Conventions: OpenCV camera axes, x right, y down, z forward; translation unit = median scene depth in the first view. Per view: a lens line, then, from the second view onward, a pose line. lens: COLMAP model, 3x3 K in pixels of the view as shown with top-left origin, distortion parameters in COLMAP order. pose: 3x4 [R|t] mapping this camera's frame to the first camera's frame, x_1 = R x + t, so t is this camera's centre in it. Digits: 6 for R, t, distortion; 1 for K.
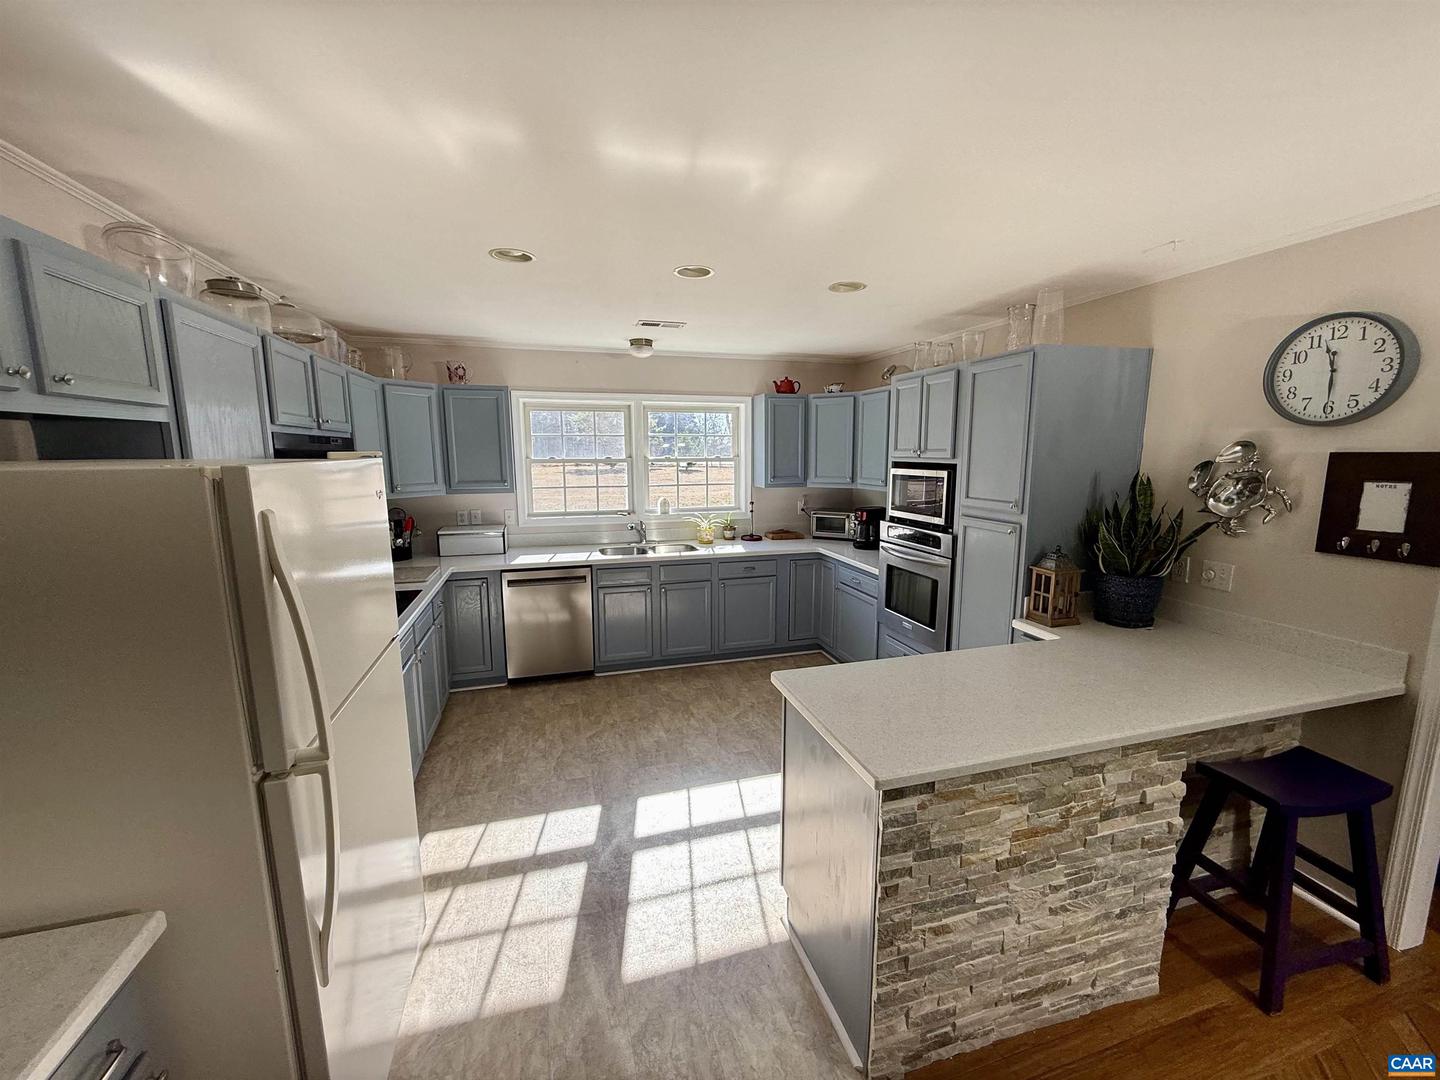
lens RADIAL K [[572.5, 0, 717.3], [0, 572.5, 540.1], [0, 0, 1]] dist [0.000011, 0.000616]
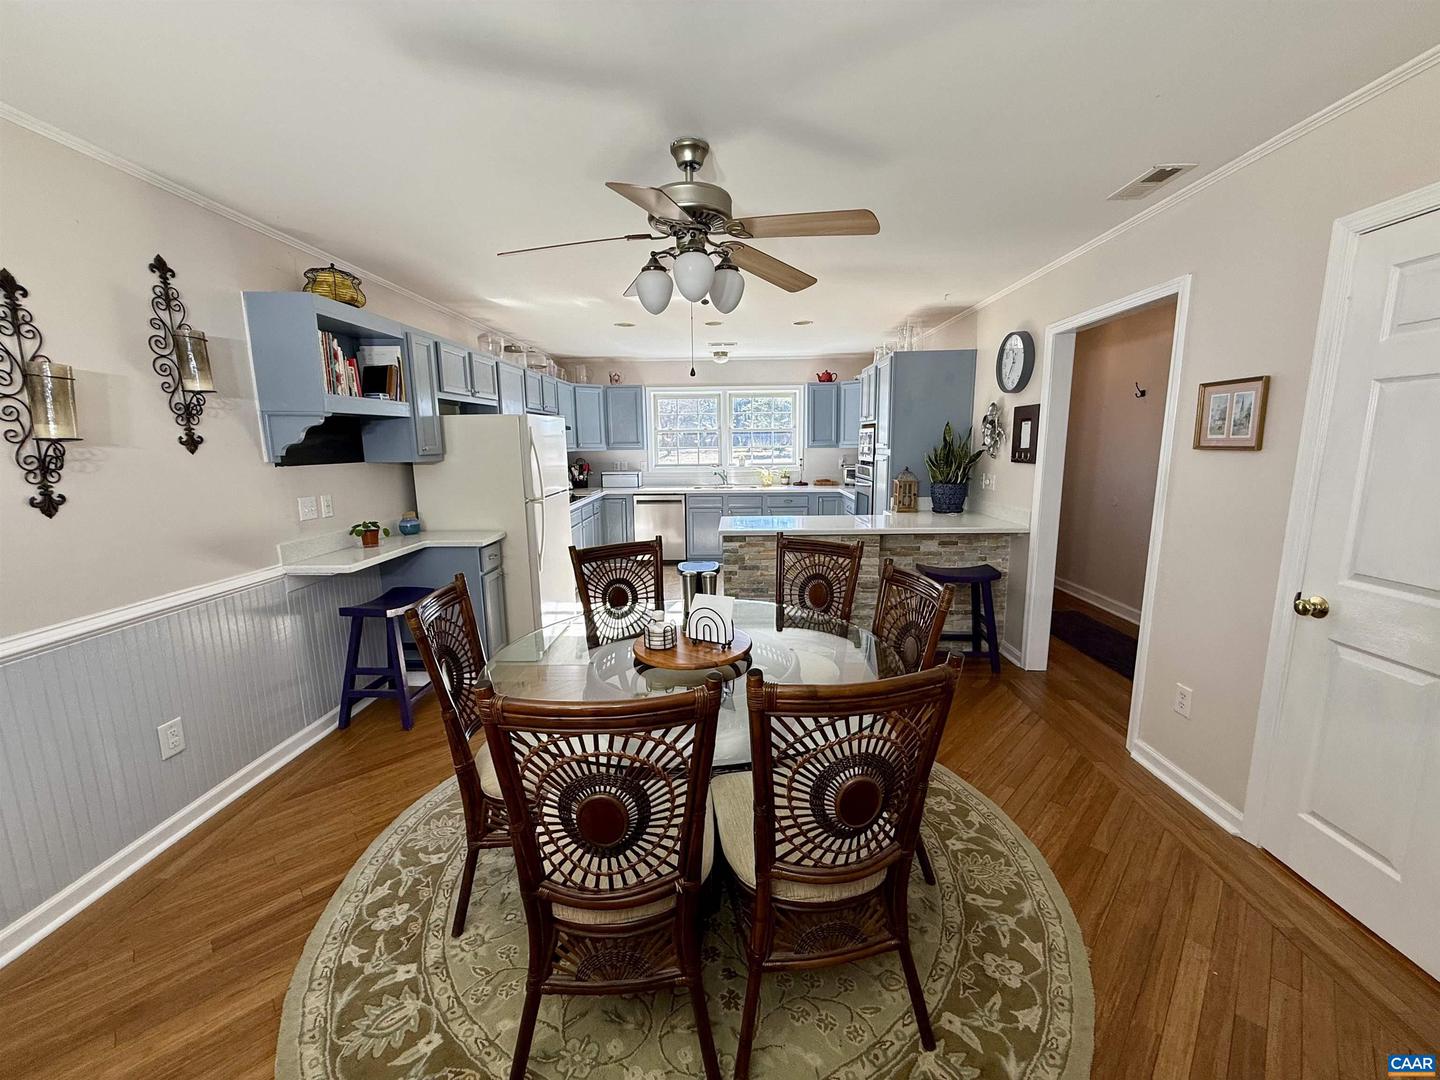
lens RADIAL K [[572.5, 0, 717.2], [0, 572.5, 538.6], [0, 0, 1]] dist [0.000011, 0.000616]
pose [[0.952378, 0.042753, -0.301907, 0.400387], [-0.037808, 0.999038, 0.022208, 0.145158], [0.302566, -0.009736, 0.953079, -0.576288]]
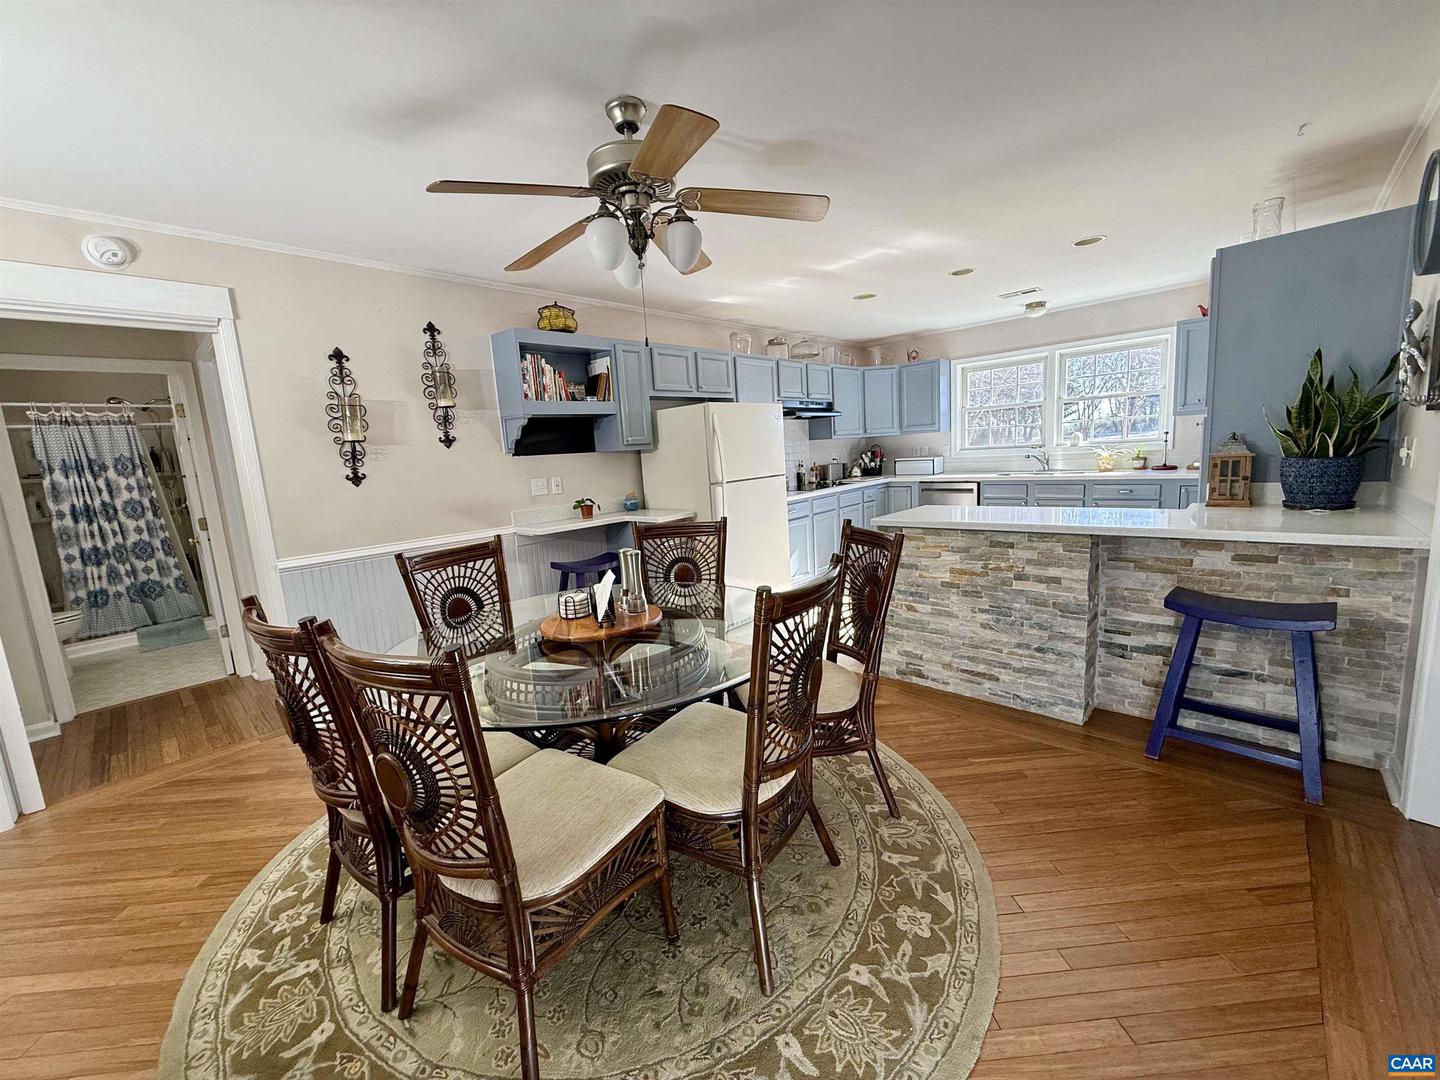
lens RADIAL K [[572.5, 0, 717.8], [0, 572.5, 538.2], [0, 0, 1]] dist [0.000011, 0.000616]
pose [[0.508801, 0.100612, -0.854985, 0.716140], [-0.071291, 0.994660, 0.074623, 0.134493], [0.857927, 0.022984, 0.513257, -0.261464]]
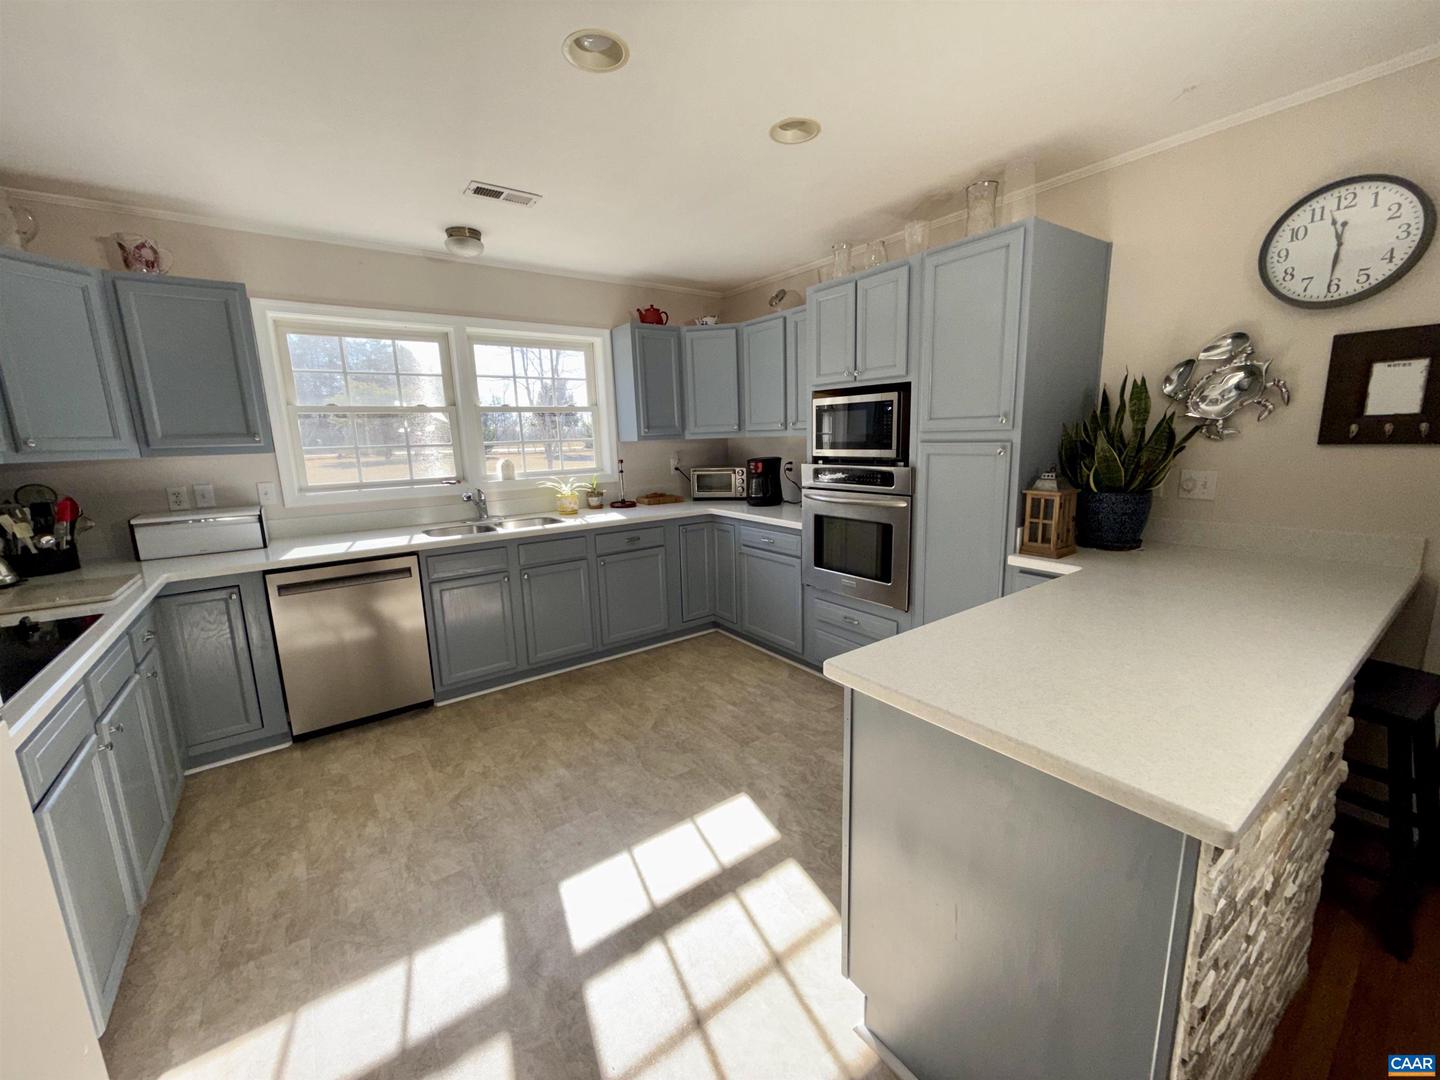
lens RADIAL K [[572.5, 0, 716.9], [0, 572.5, 539.3], [0, 0, 1]] dist [0.000011, 0.000616]
pose [[0.940498, -0.086040, 0.328727, -0.116010], [0.078472, 0.996257, 0.036247, 0.035731], [-0.330615, -0.008294, 0.943729, 0.245095]]
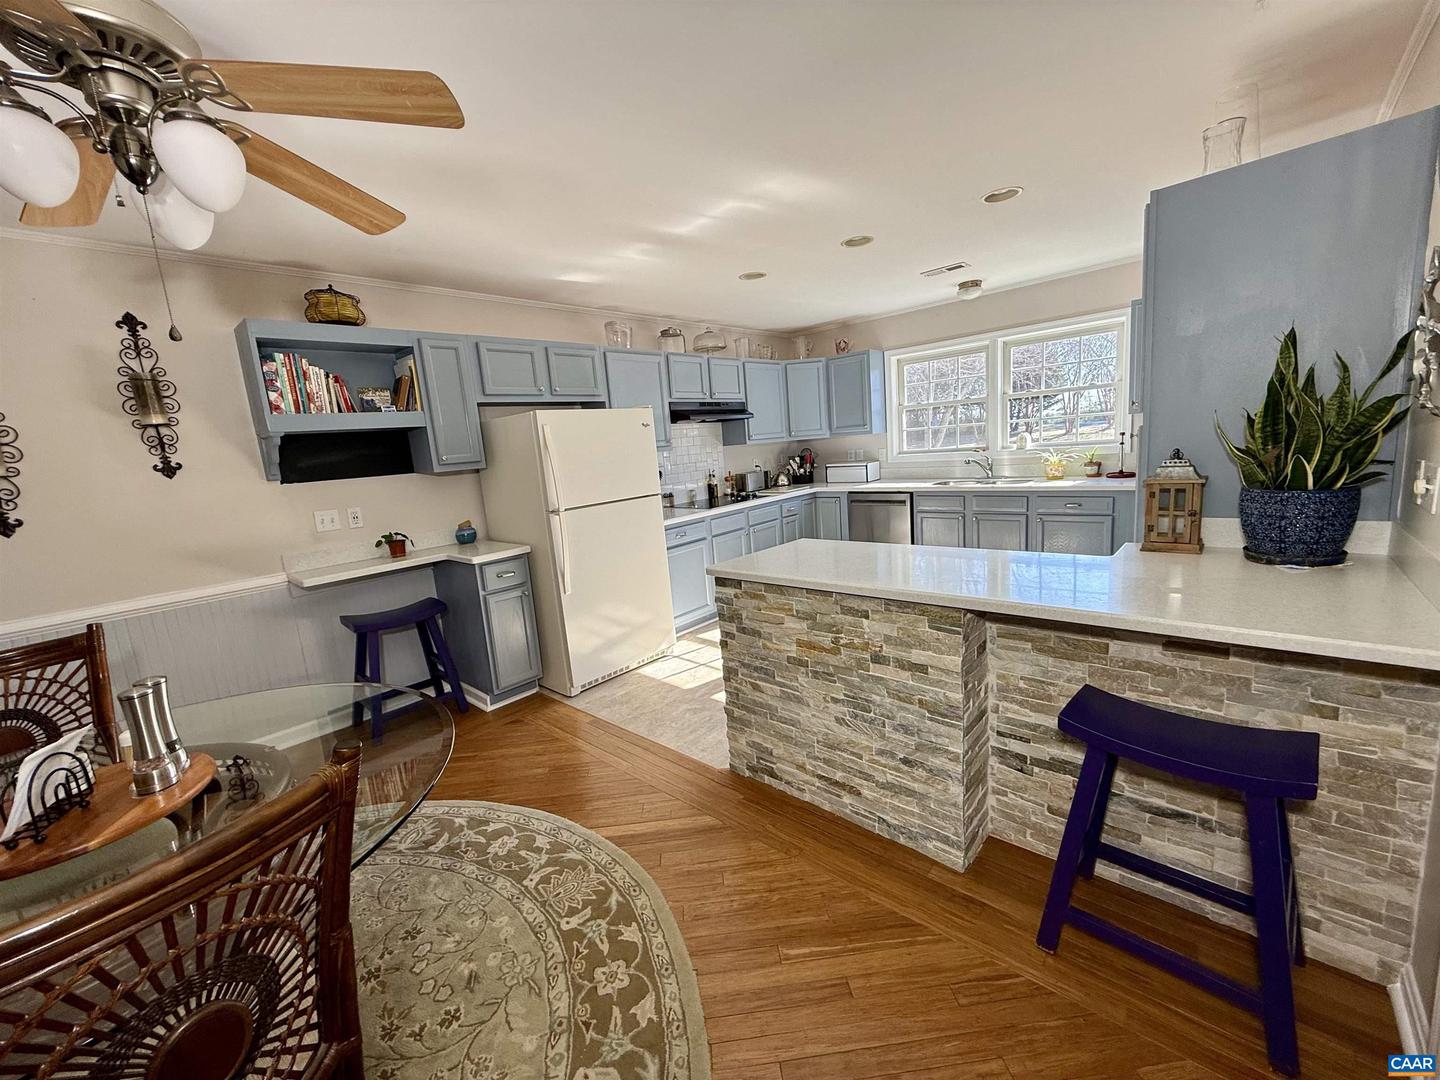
lens RADIAL K [[572.5, 0, 717.4], [0, 572.5, 538.7], [0, 0, 1]] dist [0.000011, 0.000616]
pose [[0.517967, 0.100668, -0.849456, 0.647163], [-0.053243, 0.994920, 0.085441, 0.066703], [0.853742, 0.000972, 0.520696, 0.048166]]
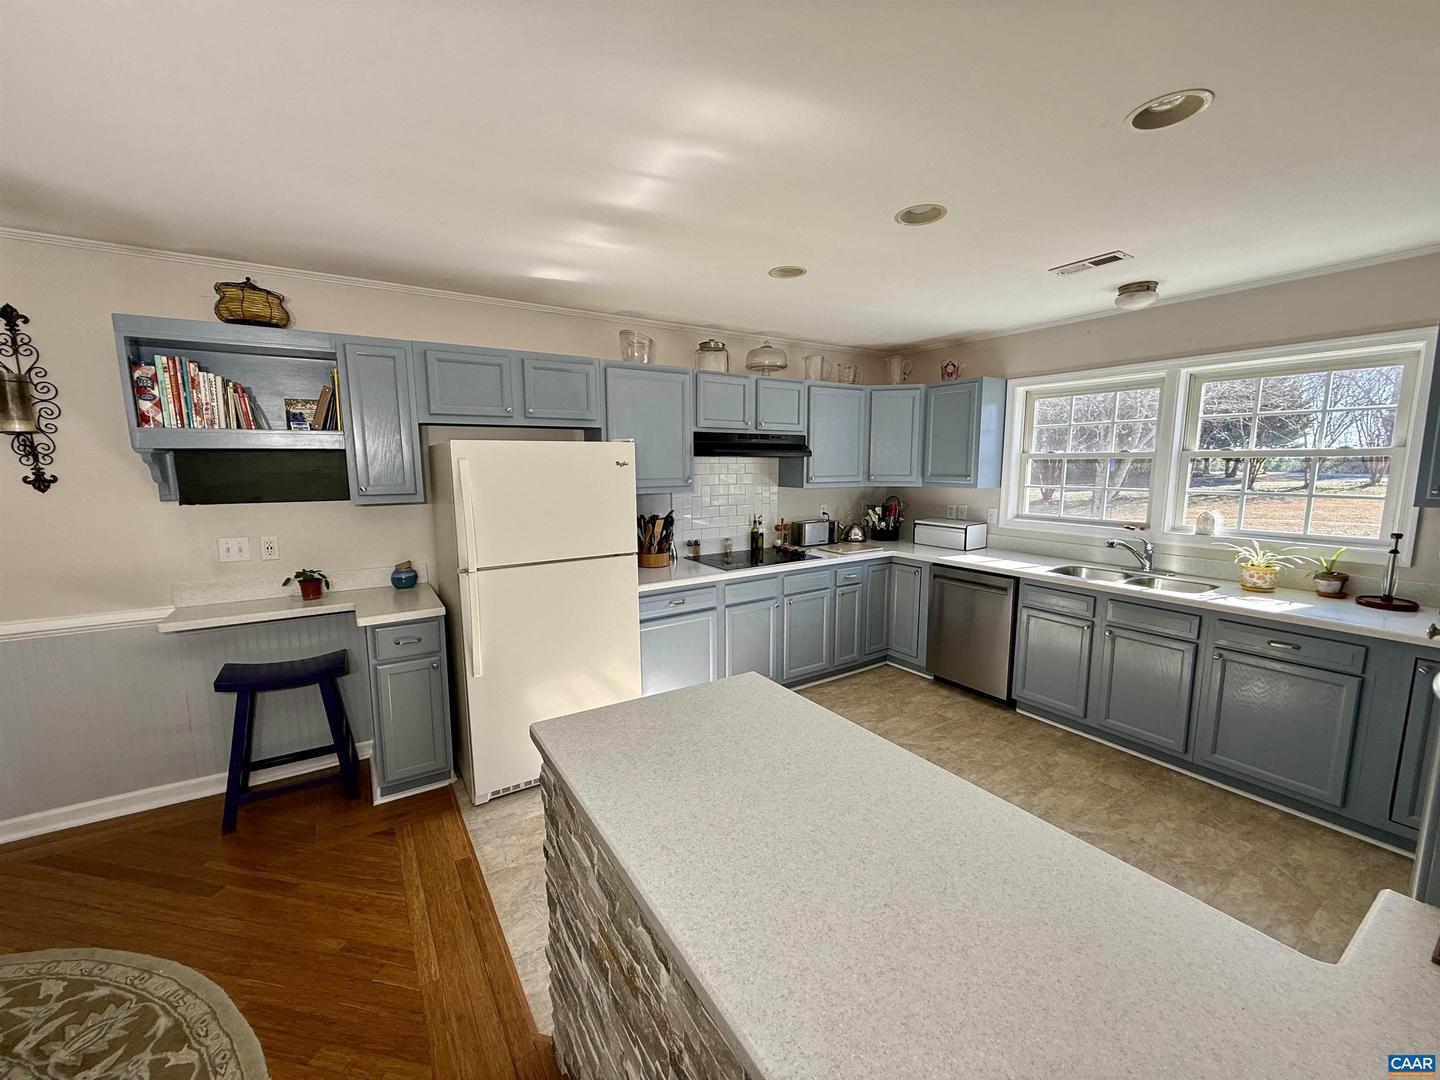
lens RADIAL K [[572.5, 0, 718.0], [0, 572.5, 538.1], [0, 0, 1]] dist [0.000011, 0.000616]
pose [[0.284048, 0.126574, -0.950419, 0.495522], [-0.145915, 0.985409, 0.087625, -0.024675], [0.947642, 0.113790, 0.298373, 0.359010]]
